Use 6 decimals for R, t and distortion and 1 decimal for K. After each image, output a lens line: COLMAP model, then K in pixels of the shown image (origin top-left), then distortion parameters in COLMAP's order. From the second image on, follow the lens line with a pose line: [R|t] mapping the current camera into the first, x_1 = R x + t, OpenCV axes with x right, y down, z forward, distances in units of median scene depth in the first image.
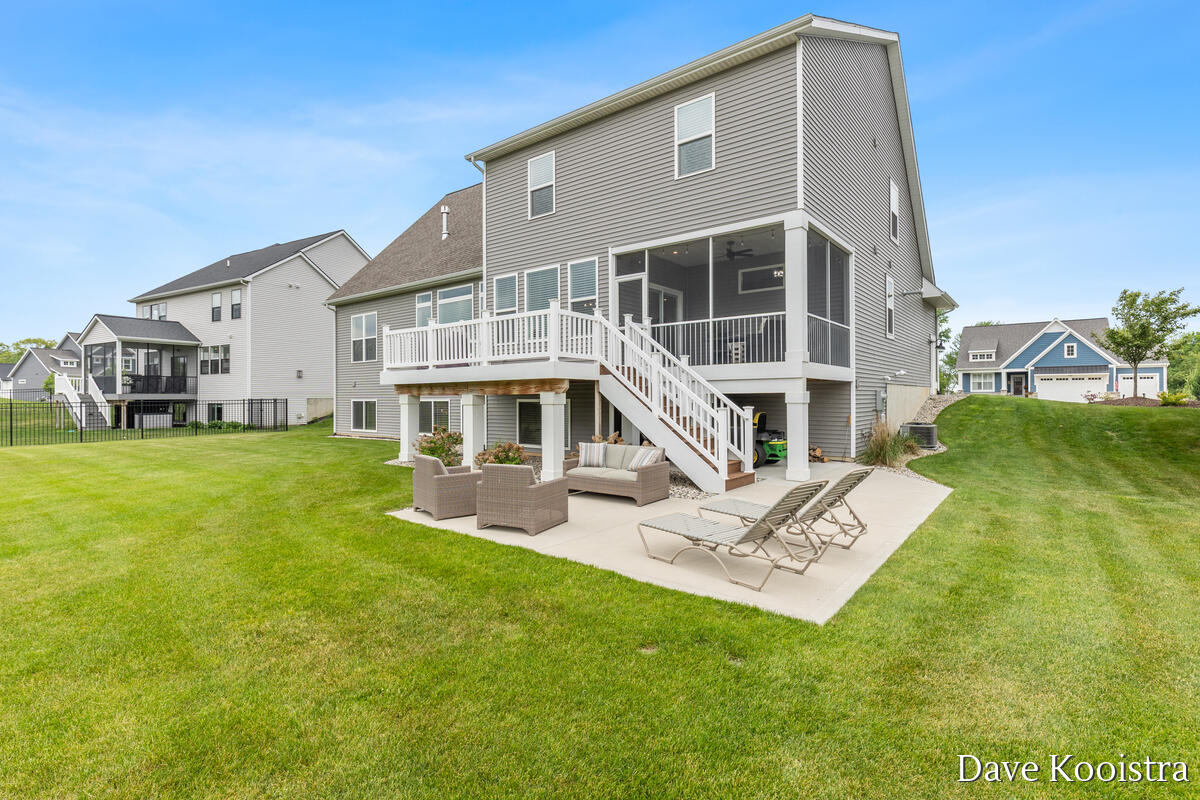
lens RADIAL K [[574.7, 0, 600.2], [0, 574.7, 396.0], [0, 0, 1]] dist [-0.000405, 0.000276]
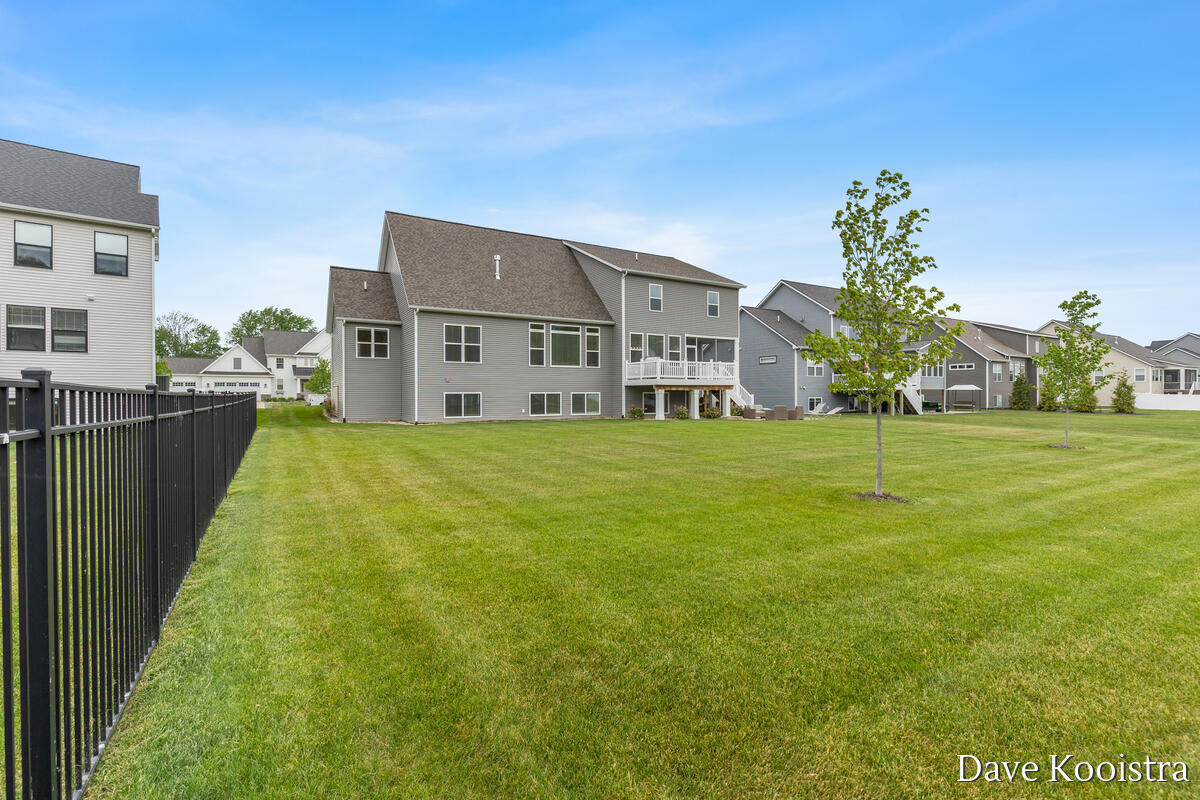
lens RADIAL K [[556.2, 0, 603.3], [0, 556.2, 396.3], [0, 0, 1]] dist [0.000096, -0.000228]
pose [[0.344500, 0.000777, 0.938786, -2.549480], [-0.001236, 0.999999, -0.000374, 0.025056], [-0.938786, -0.001032, 0.344501, 0.505151]]
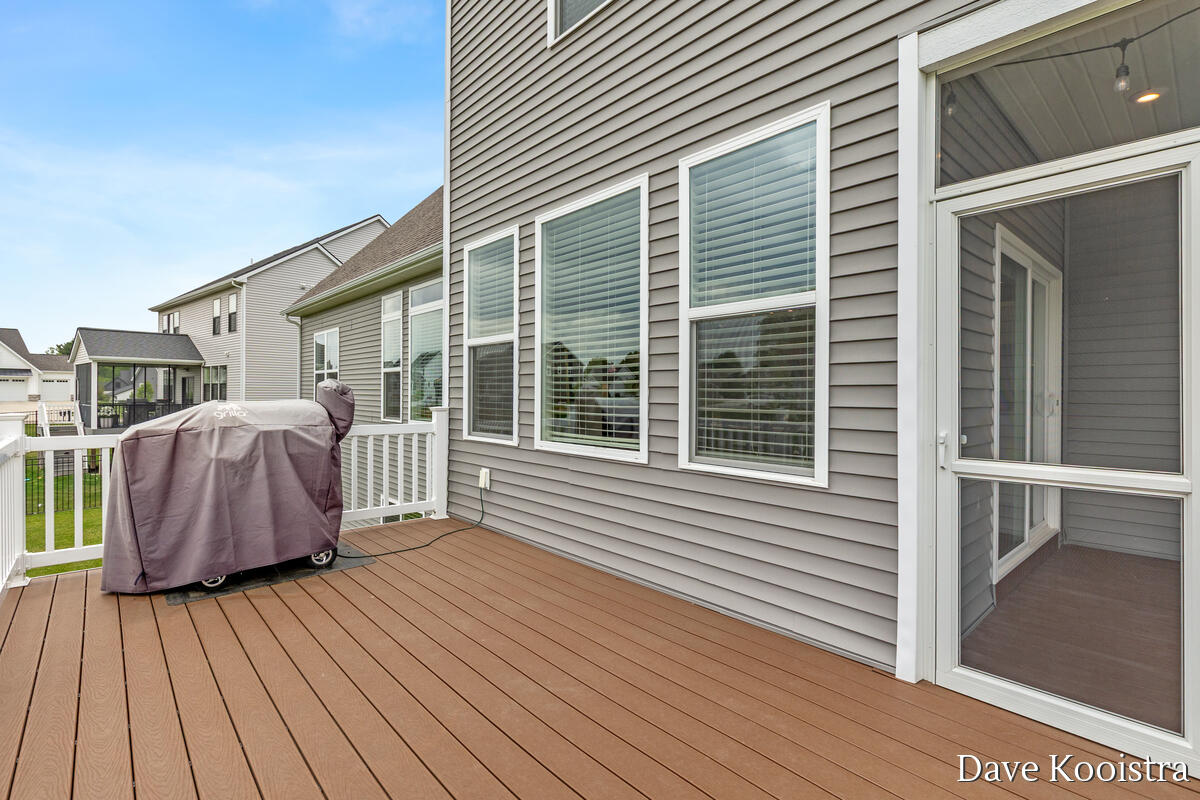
lens RADIAL K [[556.2, 0, 603.3], [0, 556.2, 396.3], [0, 0, 1]] dist [0.000096, -0.000228]
pose [[0.986635, 0.010729, -0.162593, -0.053640], [-0.009228, 0.999908, 0.009984, -0.145387], [0.162686, -0.008351, 0.986643, 0.831980]]
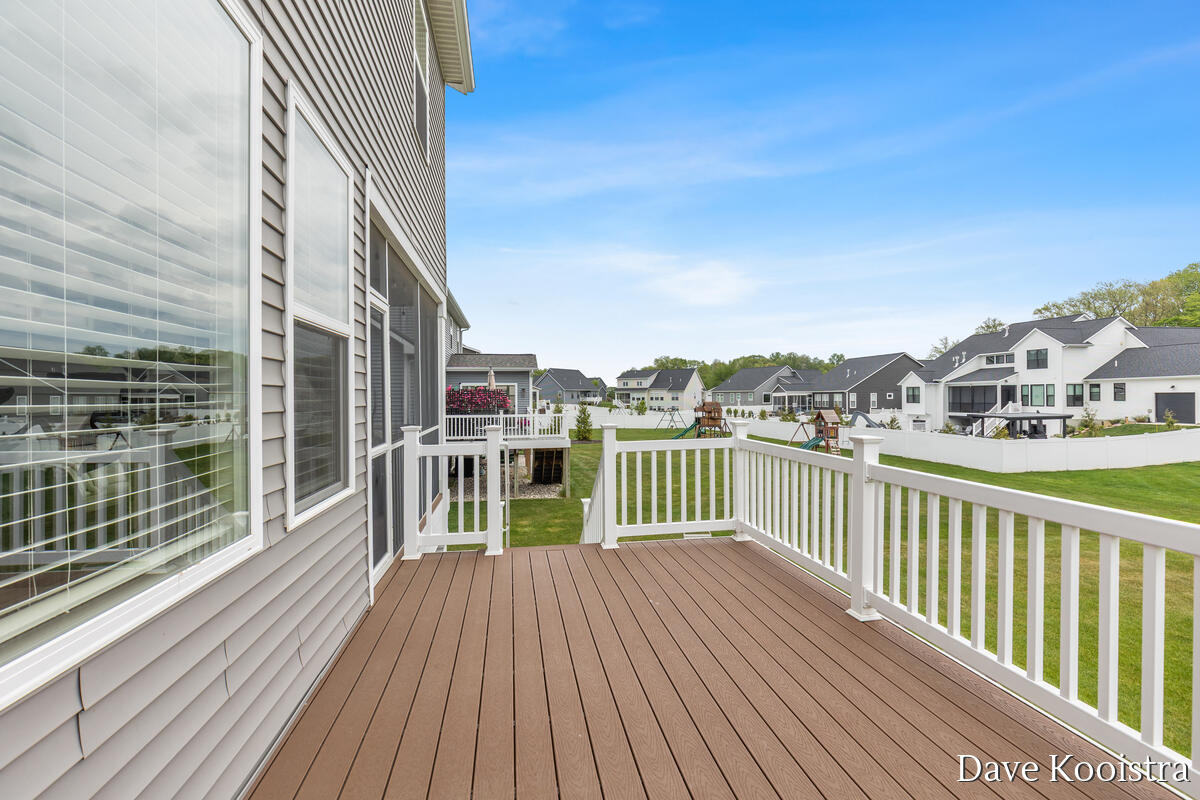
lens RADIAL K [[544.5, 0, 604.3], [0, 544.5, 398.2], [0, 0, 1]] dist [-0.000044, -0.000501]
pose [[-0.744479, 0.006630, 0.667612, -0.258053], [0.005424, 0.999978, -0.003882, -0.150792], [-0.667623, 0.000731, -0.744499, 1.166294]]
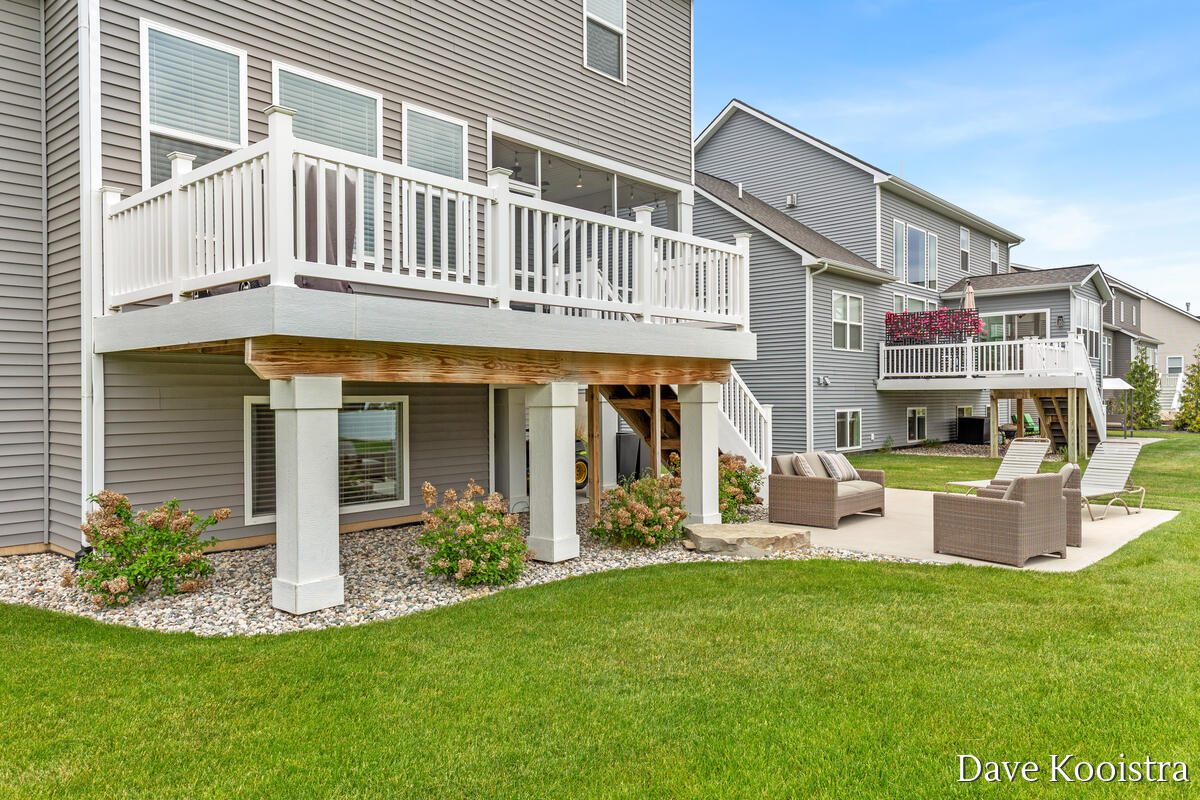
lens RADIAL K [[822.6, 0, 600.0], [0, 822.6, 400.0], [0, 0, 1]] dist [0.006530, 0.002145]
pose [[0.058645, 0.000224, 0.998279, -0.784975], [-0.000617, 1.000000, -0.000188, 0.009711], [-0.998279, -0.000605, 0.058645, 0.883832]]
